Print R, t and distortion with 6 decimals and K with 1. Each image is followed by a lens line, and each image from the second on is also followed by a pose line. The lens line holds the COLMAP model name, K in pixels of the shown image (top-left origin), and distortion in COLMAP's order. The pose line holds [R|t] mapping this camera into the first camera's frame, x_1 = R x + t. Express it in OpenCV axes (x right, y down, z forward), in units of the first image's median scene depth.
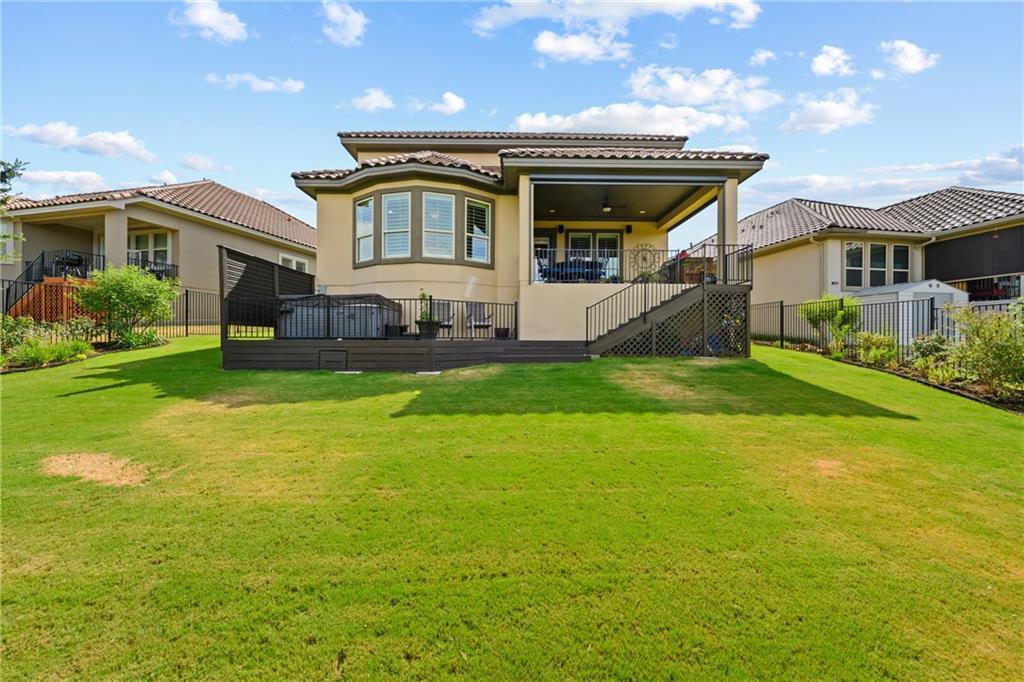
lens RADIAL K [[414.6, 0, 507.0], [0, 414.6, 340.1], [0, 0, 1]] dist [-0.003147, 0.000456]
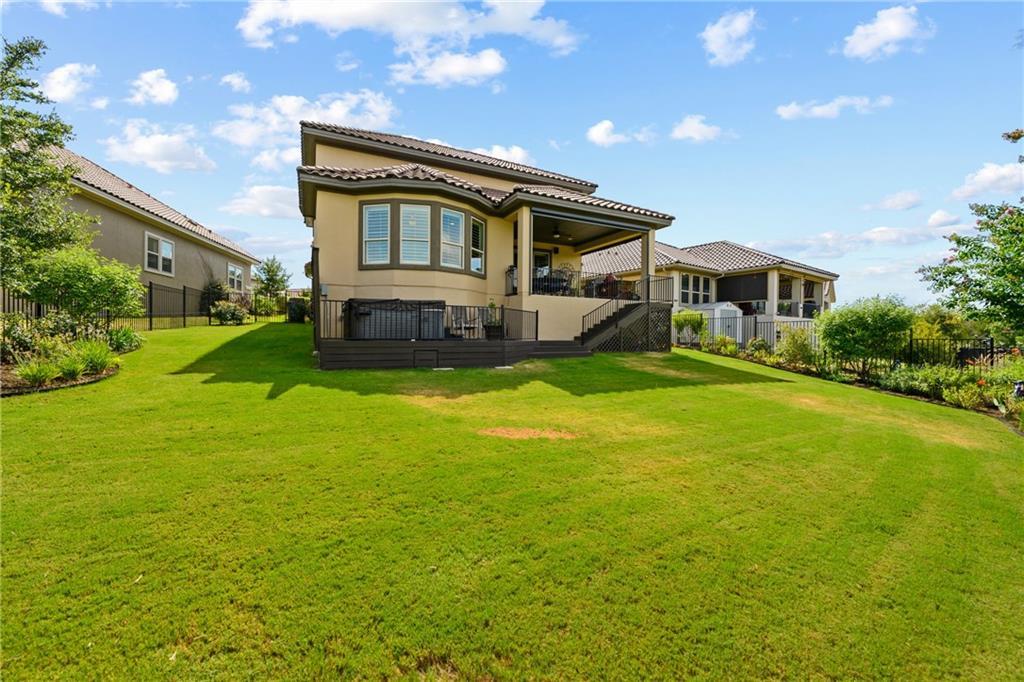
lens RADIAL K [[414.6, 0, 511.5], [0, 414.6, 336.9], [0, 0, 1]] dist [-0.003147, 0.000456]
pose [[0.900310, 0.003349, 0.435237, -0.504514], [-0.002751, 0.999994, -0.002005, -0.007027], [-0.435241, 0.000607, 0.900314, -0.086303]]
